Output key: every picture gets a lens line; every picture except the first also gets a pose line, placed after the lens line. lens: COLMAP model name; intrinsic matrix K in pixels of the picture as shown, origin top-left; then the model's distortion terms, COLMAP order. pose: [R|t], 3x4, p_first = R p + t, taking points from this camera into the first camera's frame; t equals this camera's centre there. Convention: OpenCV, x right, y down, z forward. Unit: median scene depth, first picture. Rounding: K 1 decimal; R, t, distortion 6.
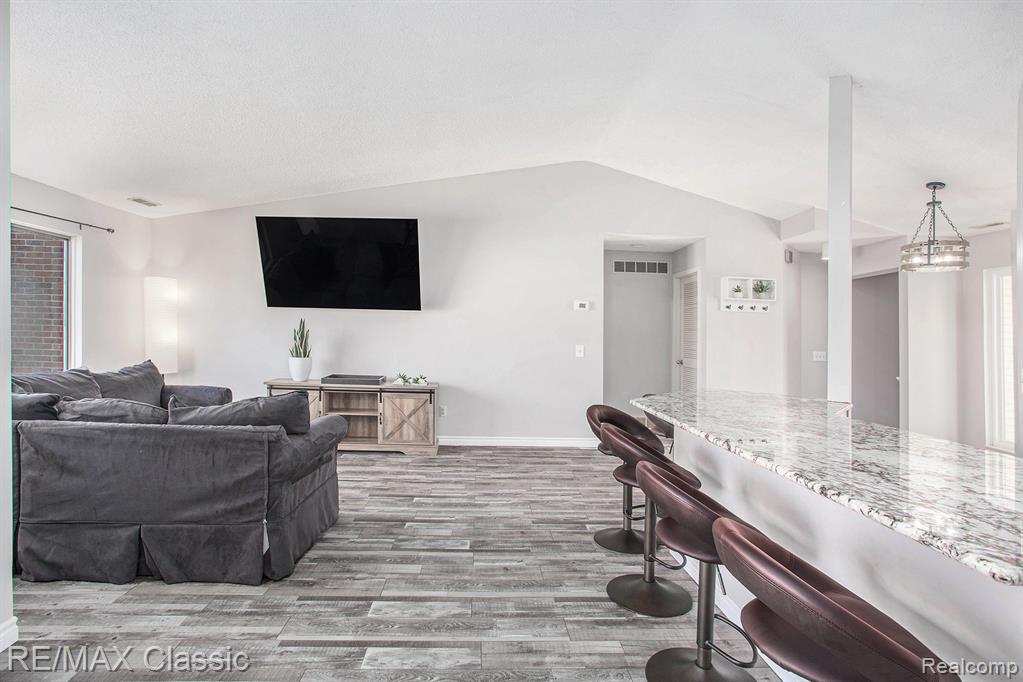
lens RADIAL K [[503.5, 0, 502.9], [0, 503.5, 338.7], [0, 0, 1]] dist [-0.001308, 0.009340]
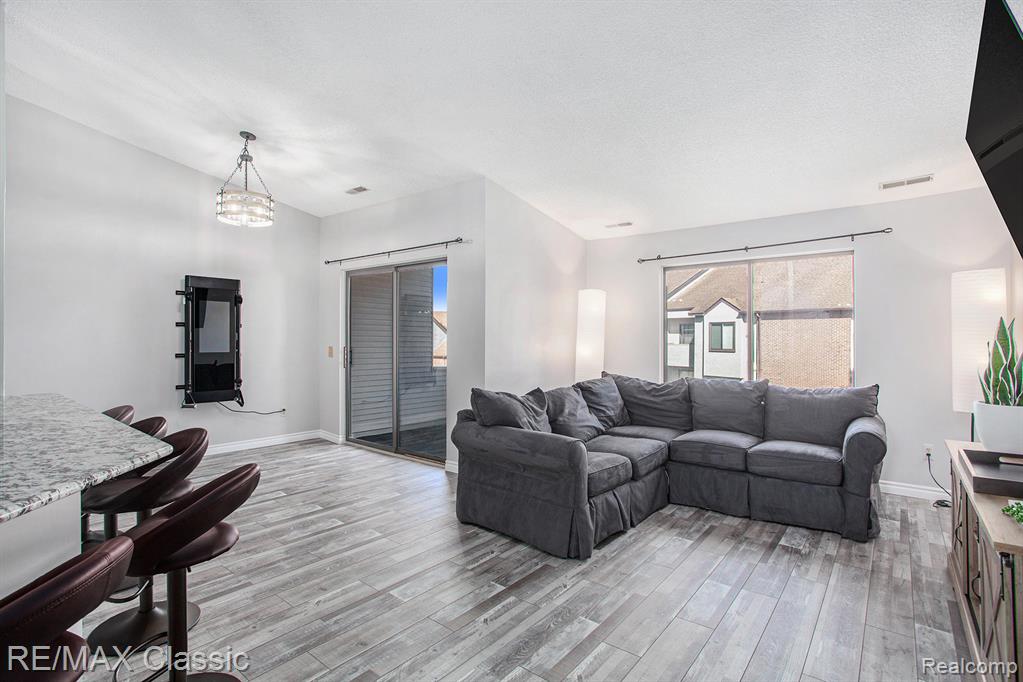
lens RADIAL K [[503.5, 0, 502.9], [0, 503.5, 338.7], [0, 0, 1]] dist [-0.001308, 0.009340]
pose [[-0.670945, -0.027188, -0.741008, 0.498510], [-0.016631, 0.999628, -0.021618, -0.003252], [0.741320, -0.002181, -0.671148, 1.892153]]
